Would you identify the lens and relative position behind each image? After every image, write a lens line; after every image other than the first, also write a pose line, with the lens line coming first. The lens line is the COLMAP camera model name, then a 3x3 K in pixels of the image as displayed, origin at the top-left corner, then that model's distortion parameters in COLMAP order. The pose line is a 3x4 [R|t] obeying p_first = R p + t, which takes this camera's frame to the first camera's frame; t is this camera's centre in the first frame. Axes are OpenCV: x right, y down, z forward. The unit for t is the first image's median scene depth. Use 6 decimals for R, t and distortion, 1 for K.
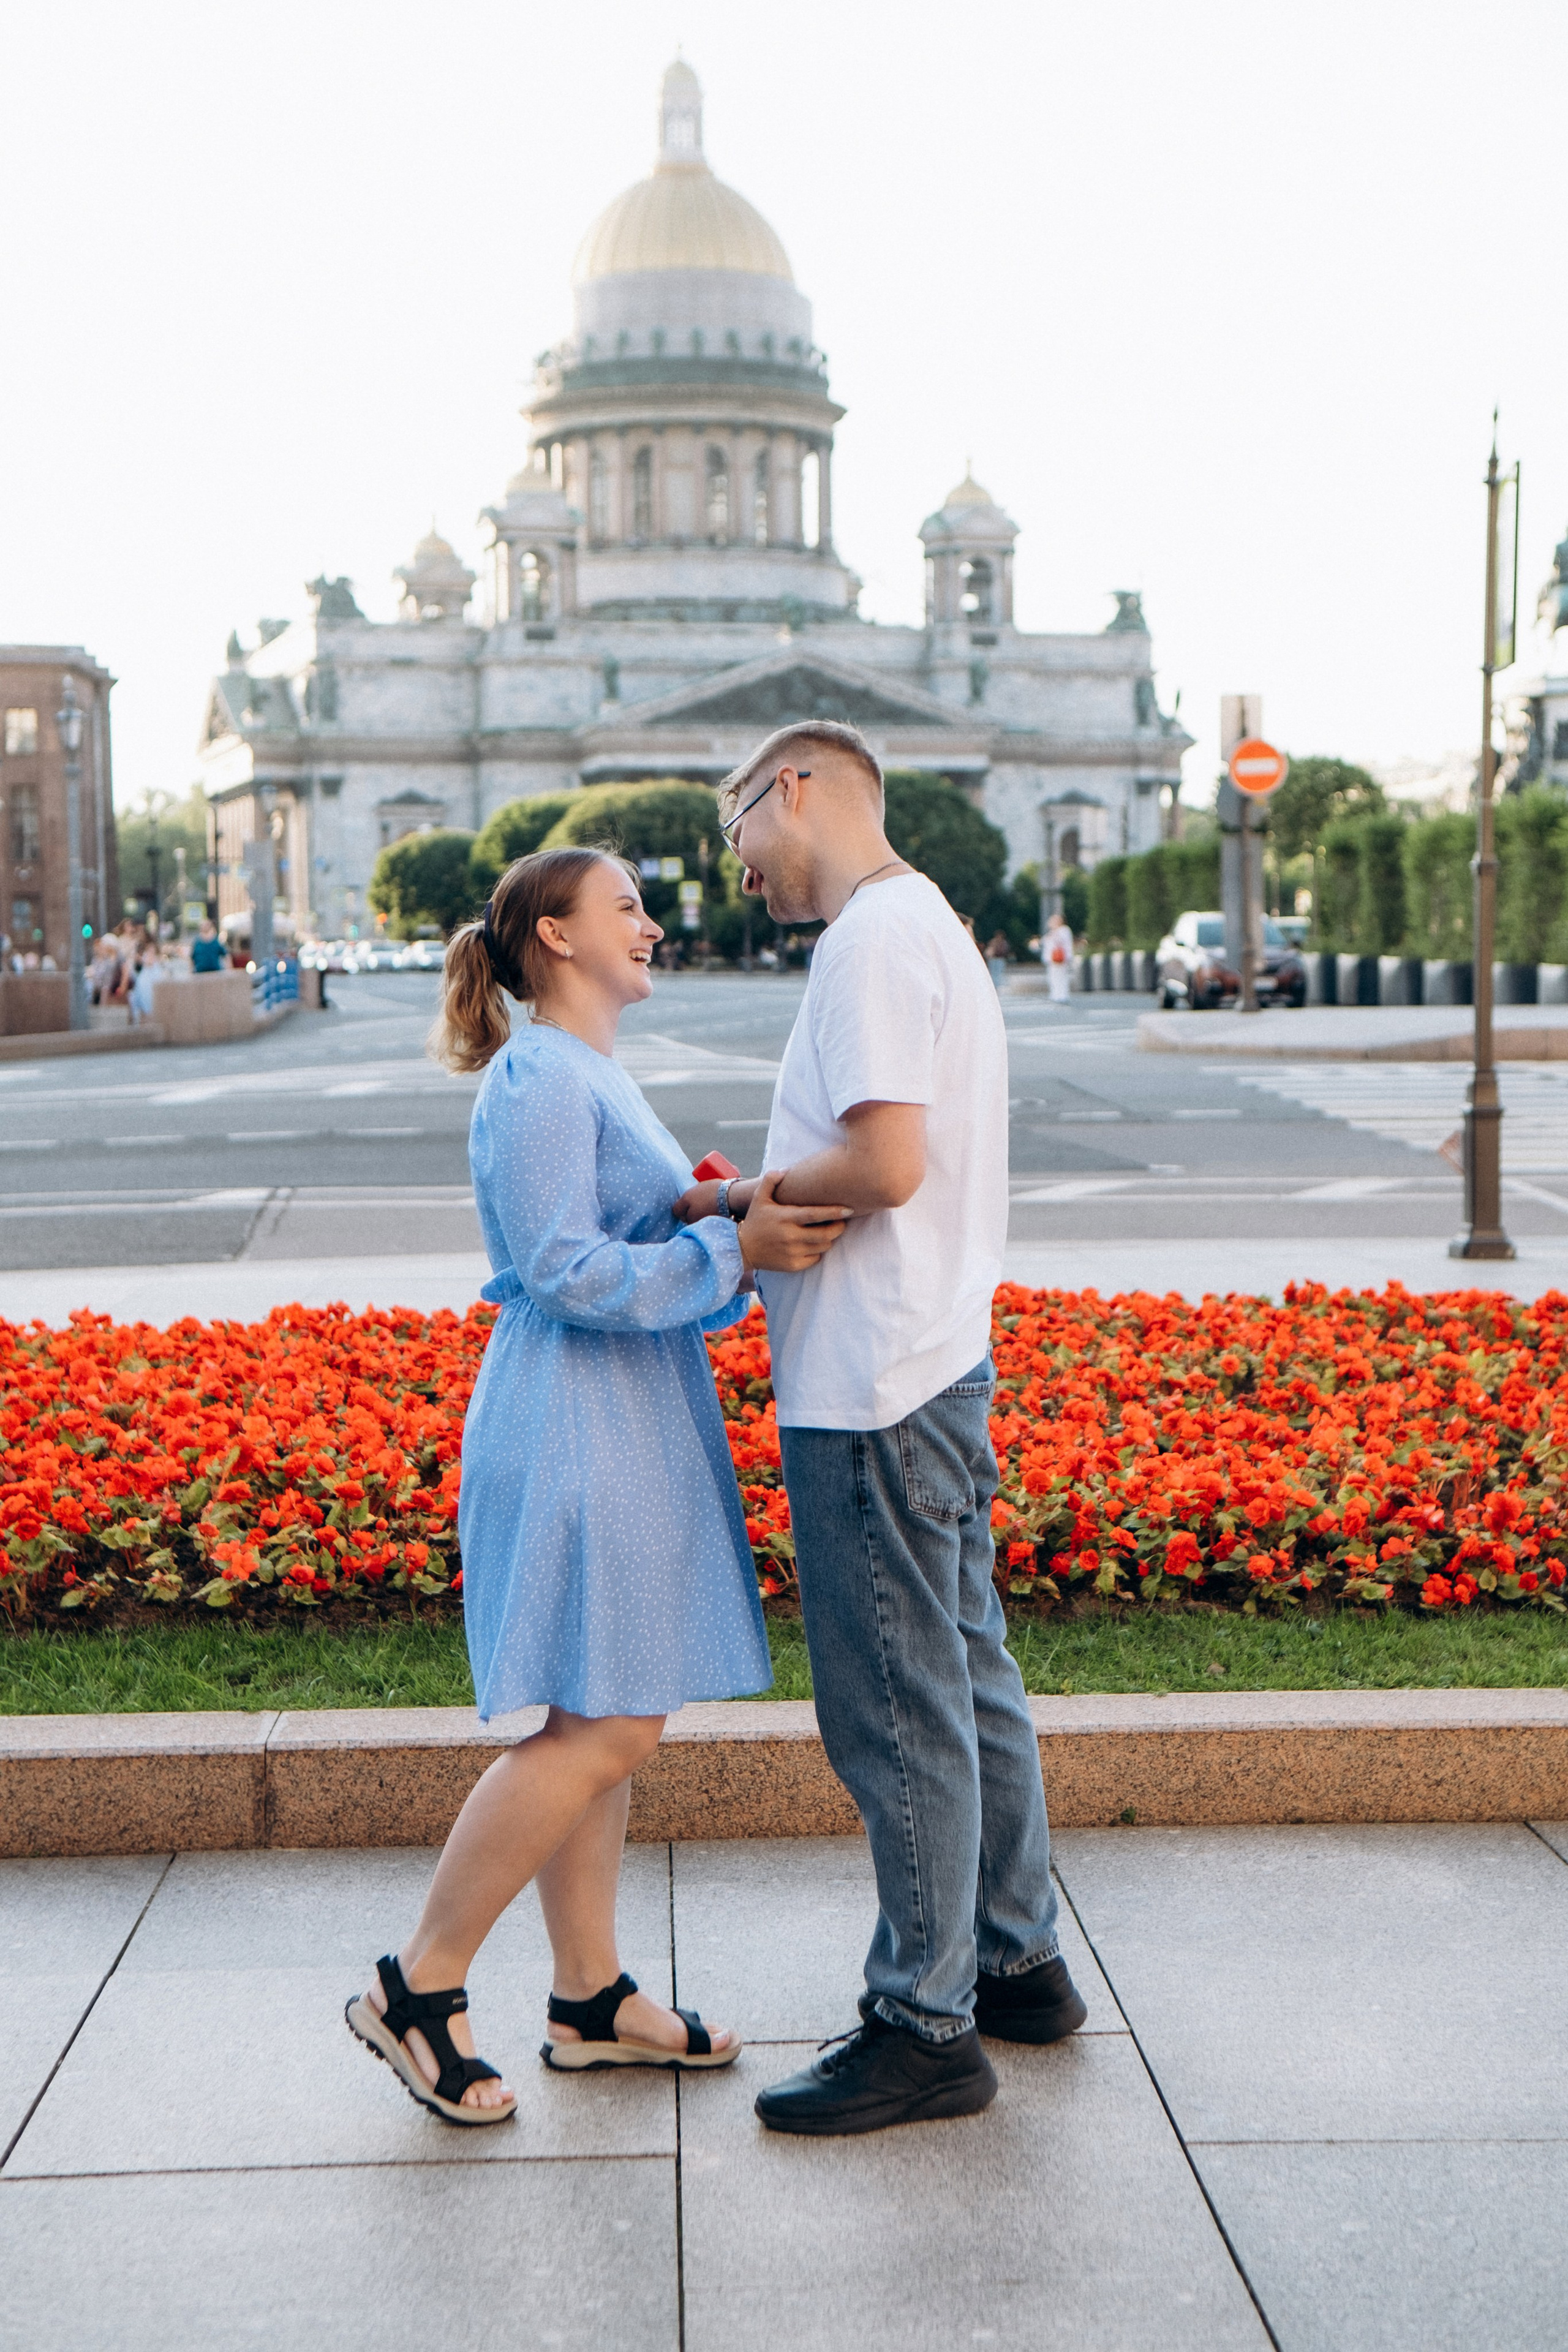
lens RADIAL K [[3420.6, 0, 784.0], [0, 3420.6, 1176.0], [0, 0, 1]] dist [0.150469, 0.411078]
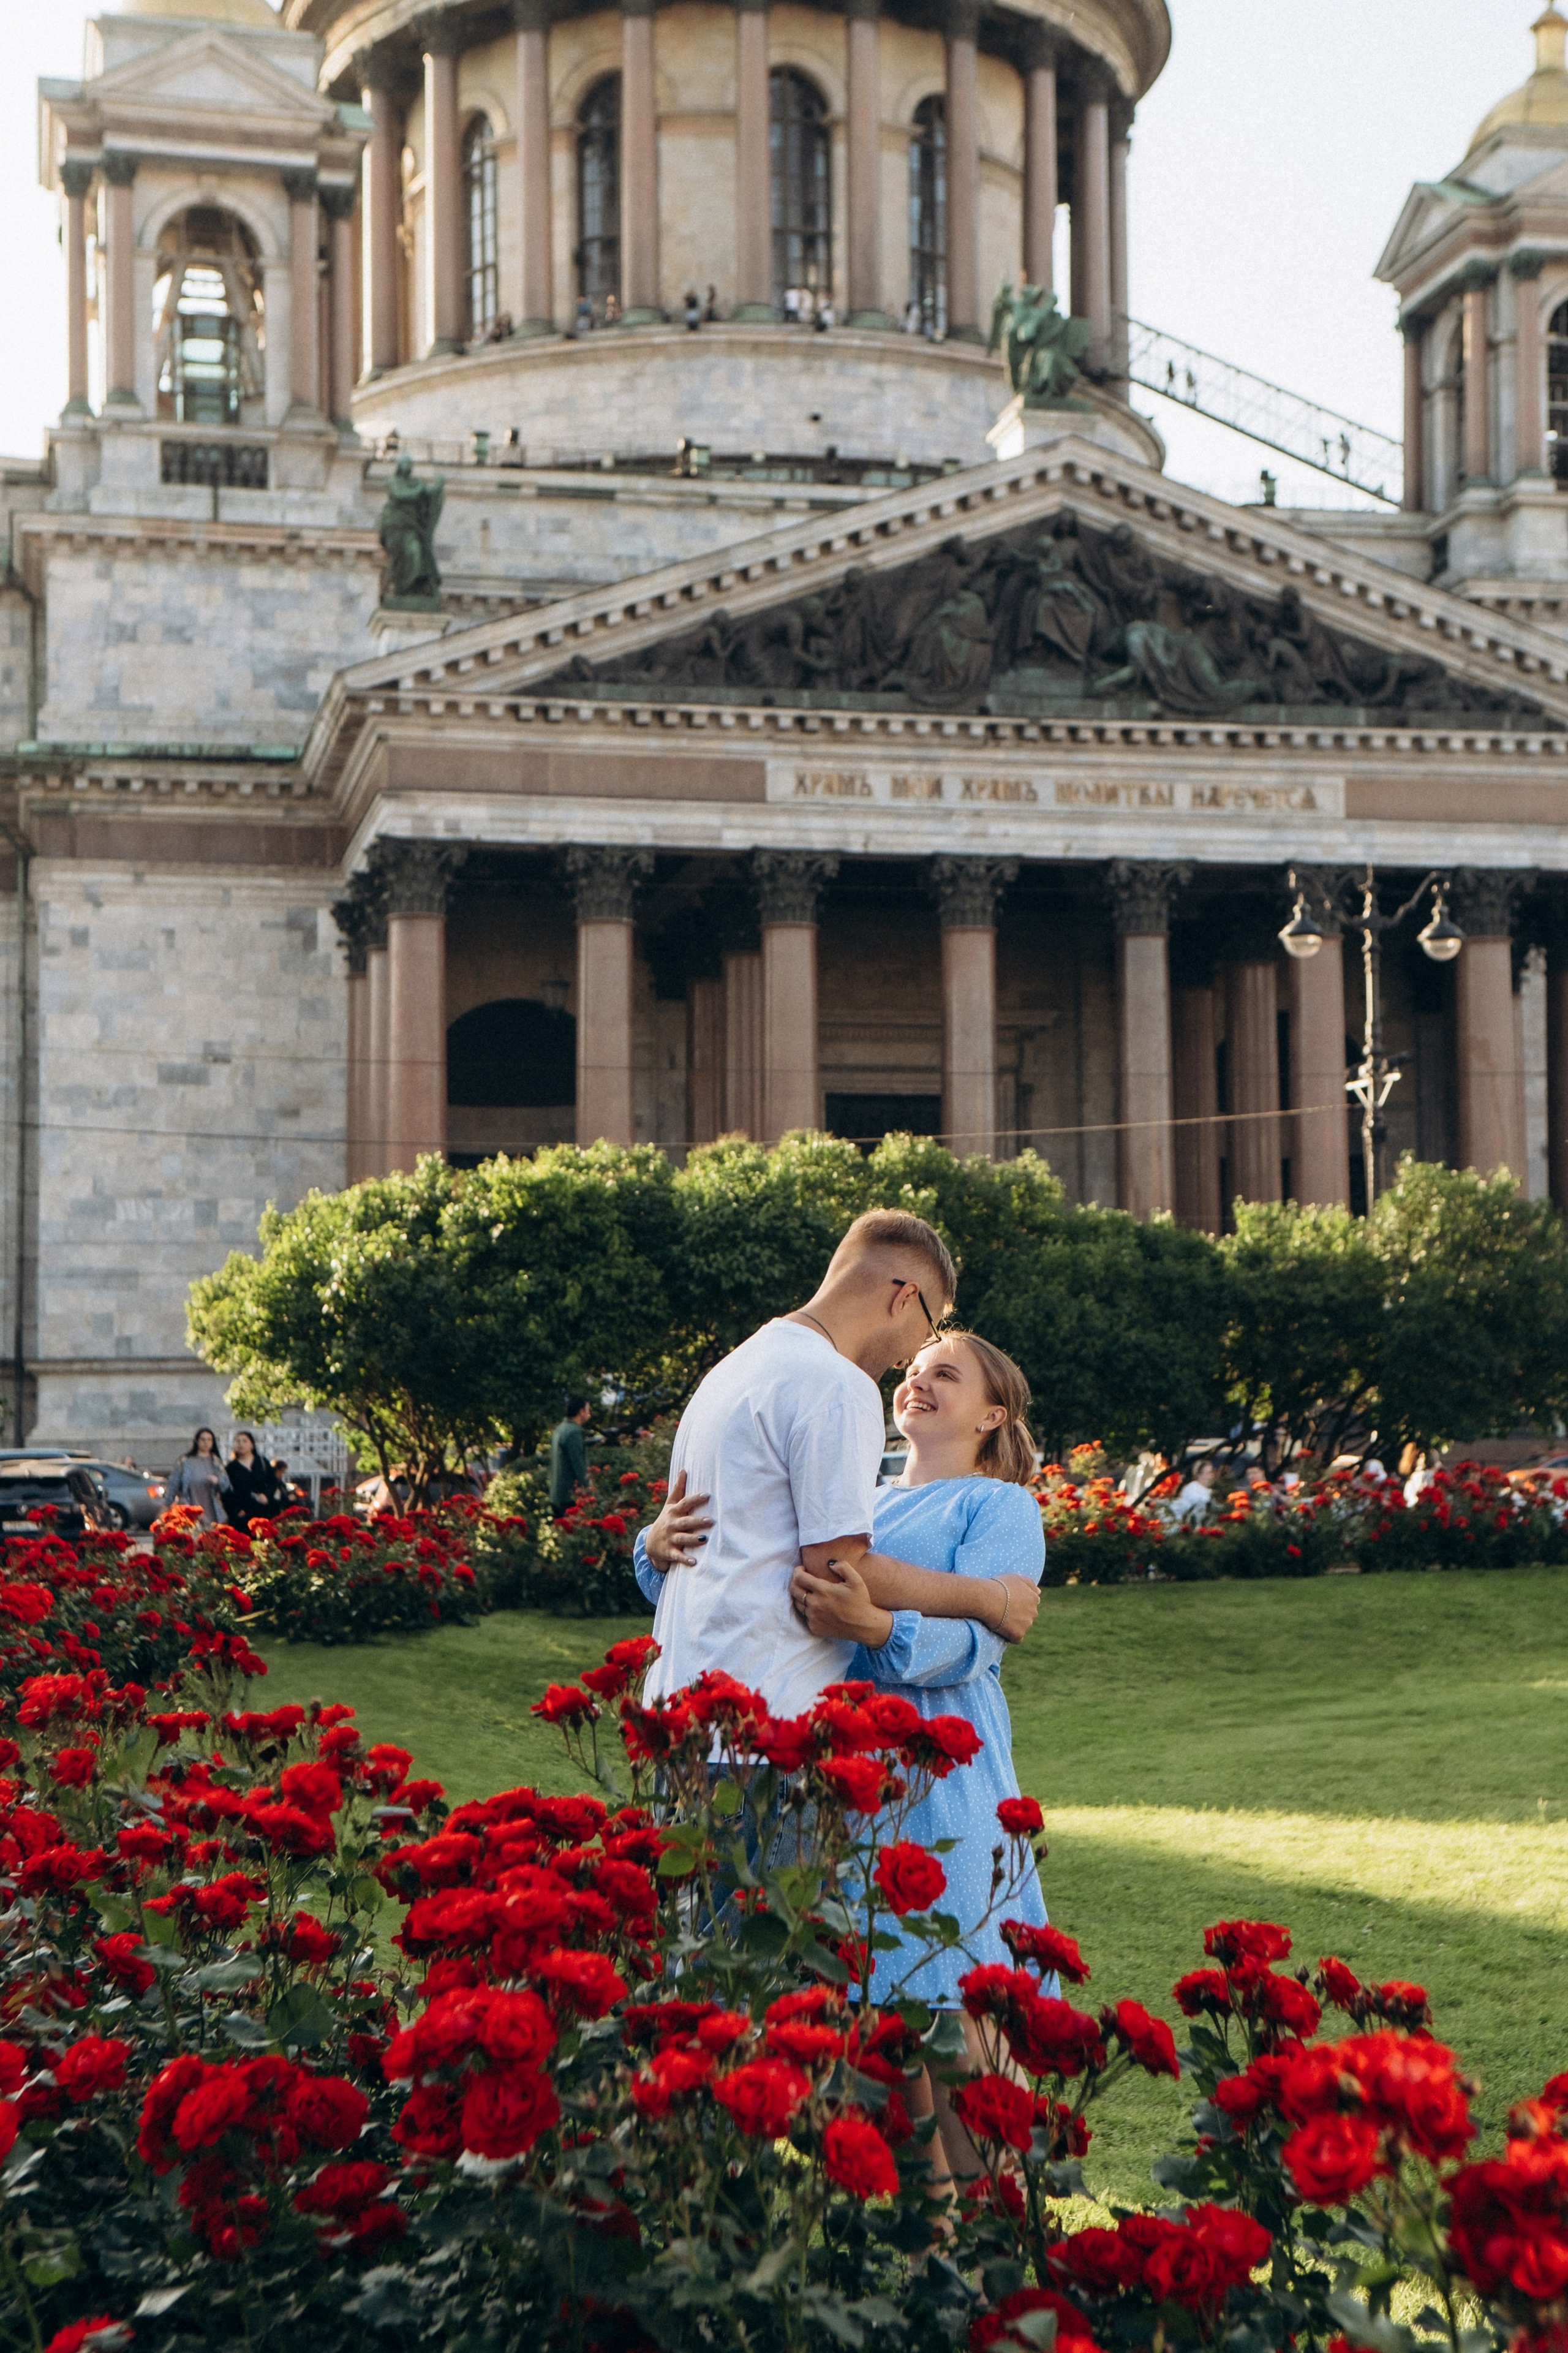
lens RADIAL K [[3416.9, 0, 784.2], [0, 3416.9, 1184.6], [0, 0, 1]] dist [0.144974, 0.438187]
pose [[0.999077, -0.000034, -0.042949, -0.007095], [-0.006081, 0.989815, -0.142233, -0.054616], [0.042516, 0.142363, 0.988901, 0.781495]]
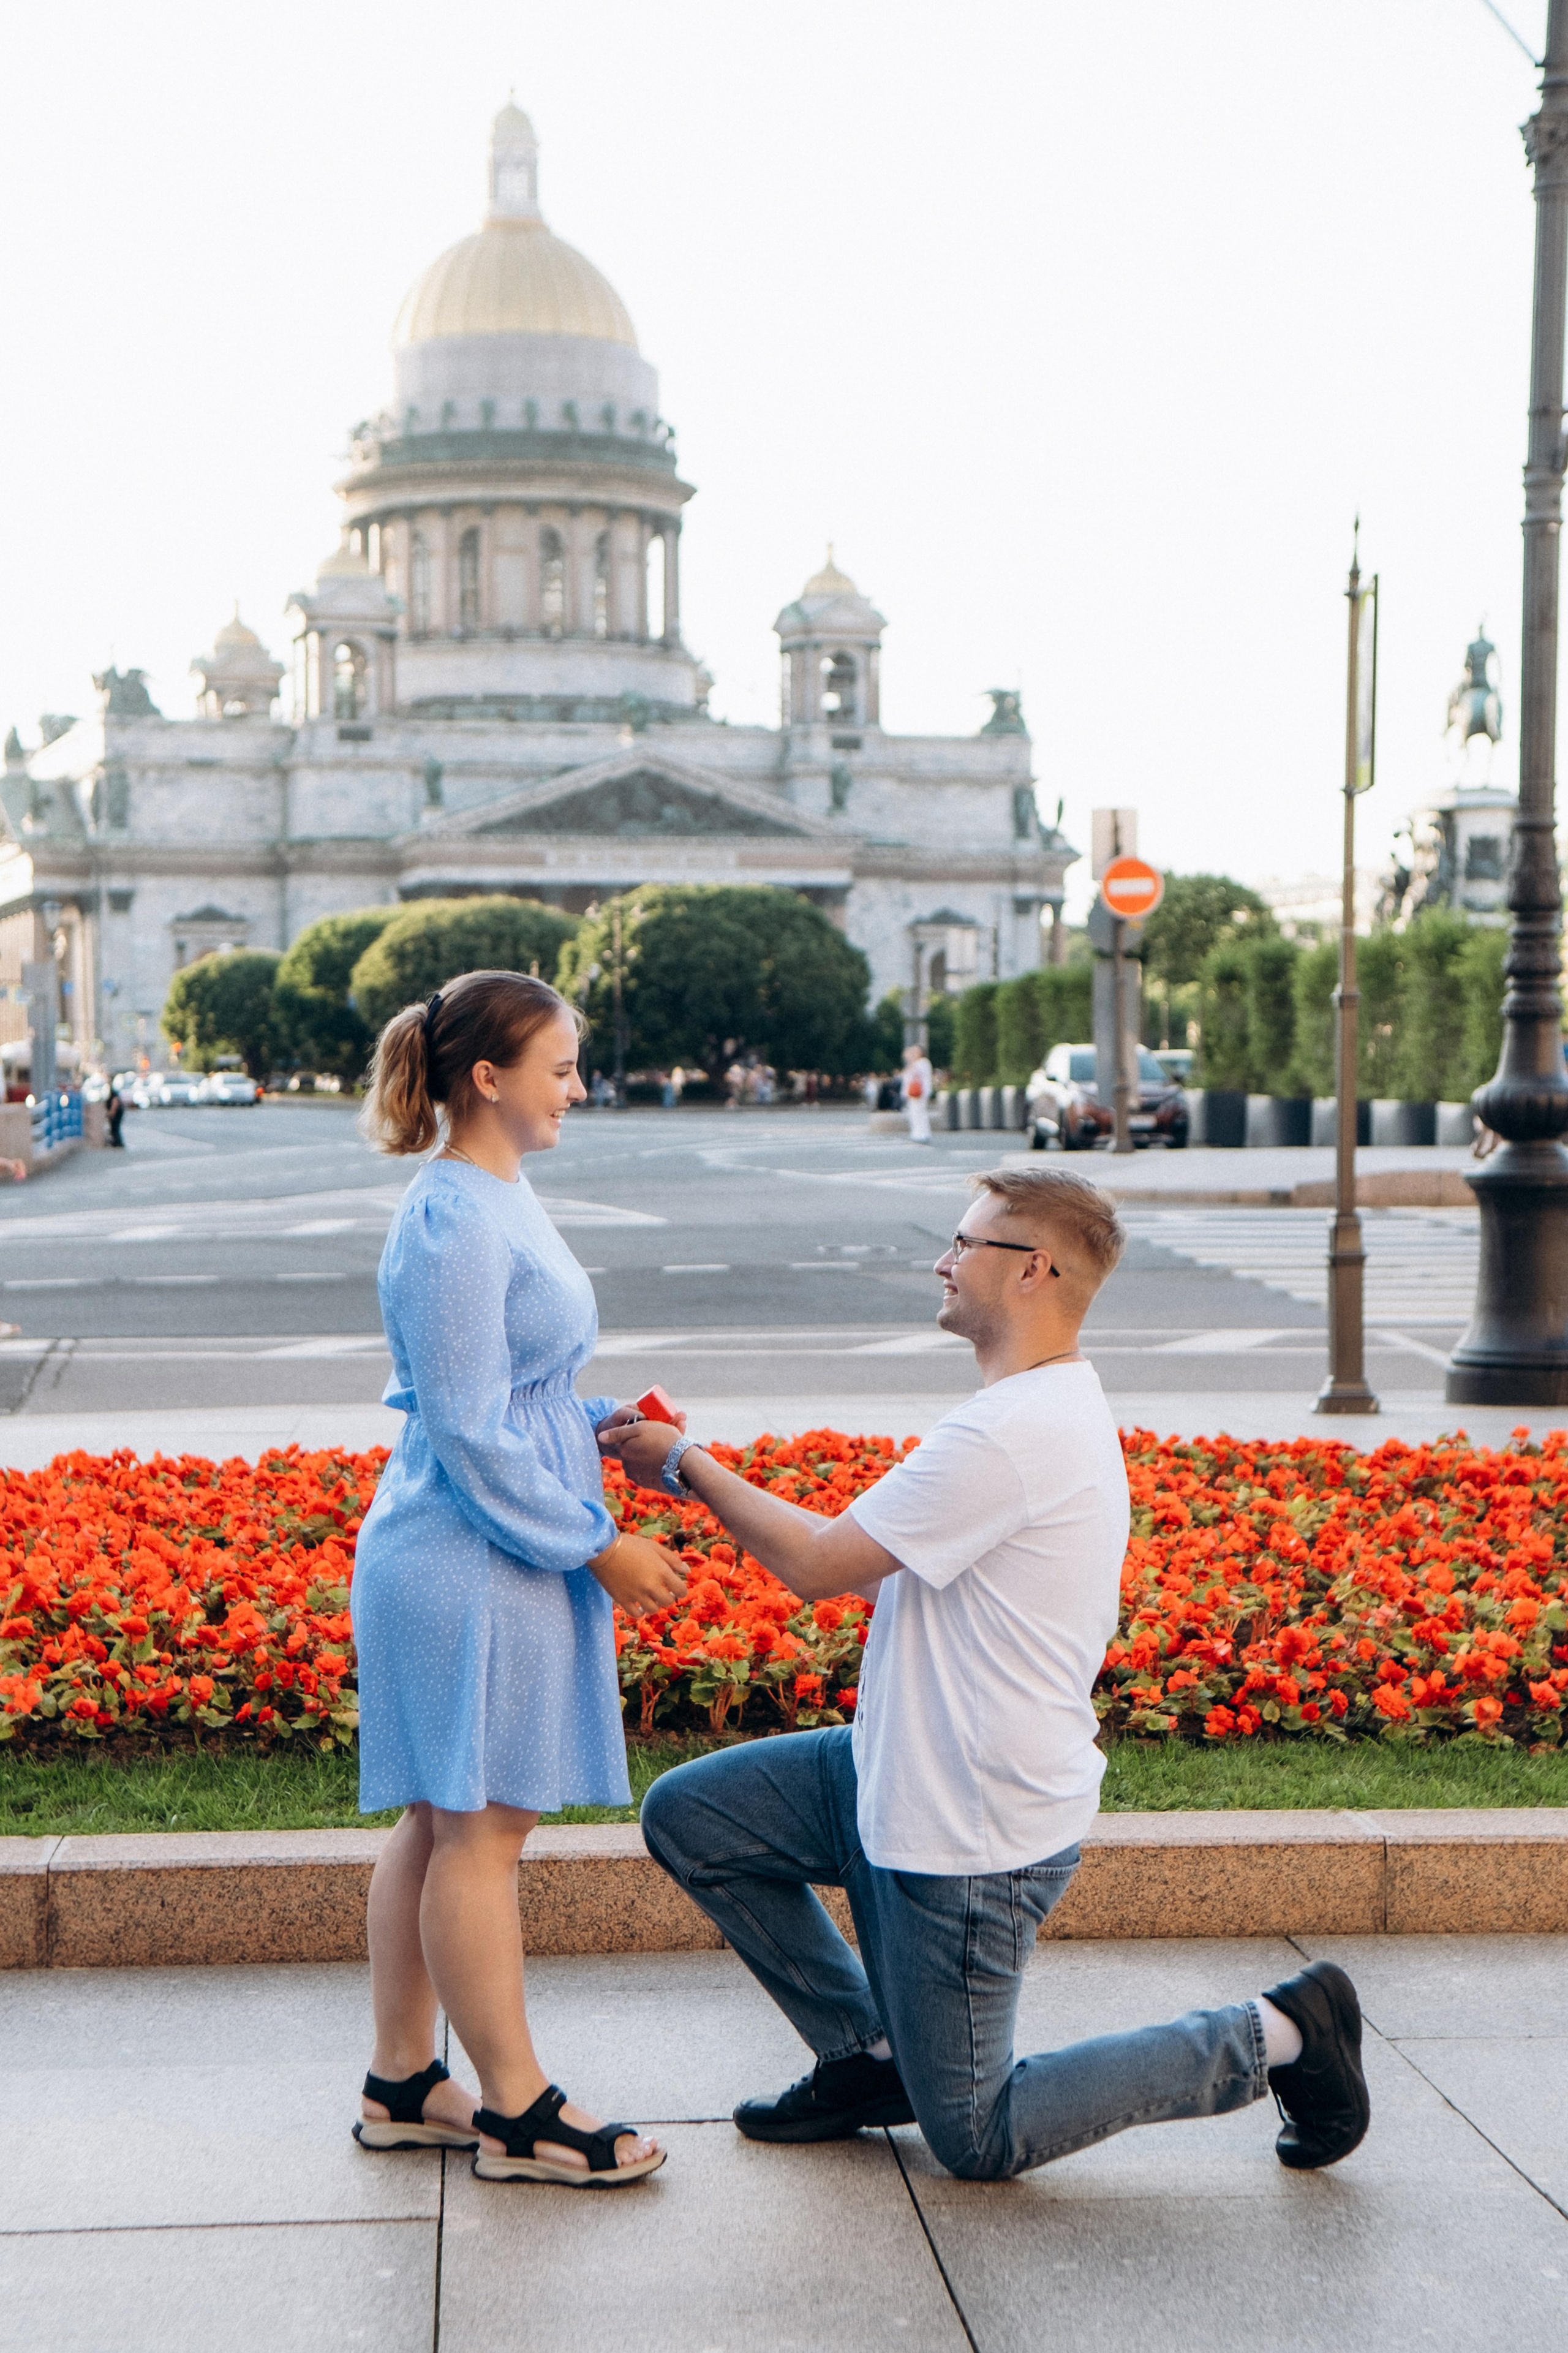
lens RADIAL K [[3828.9, 0, 720.3], [0, 3828.9, 1246.1], [0, 0, 1]] dist [0.148436, 0.228382]
pose [[0.999712, 0.001698, 0.023939, 0.001184], [-0.001132, 0.999721, -0.023612, 0.000599], [-0.023972, 0.023578, 0.999435, -0.008665]]
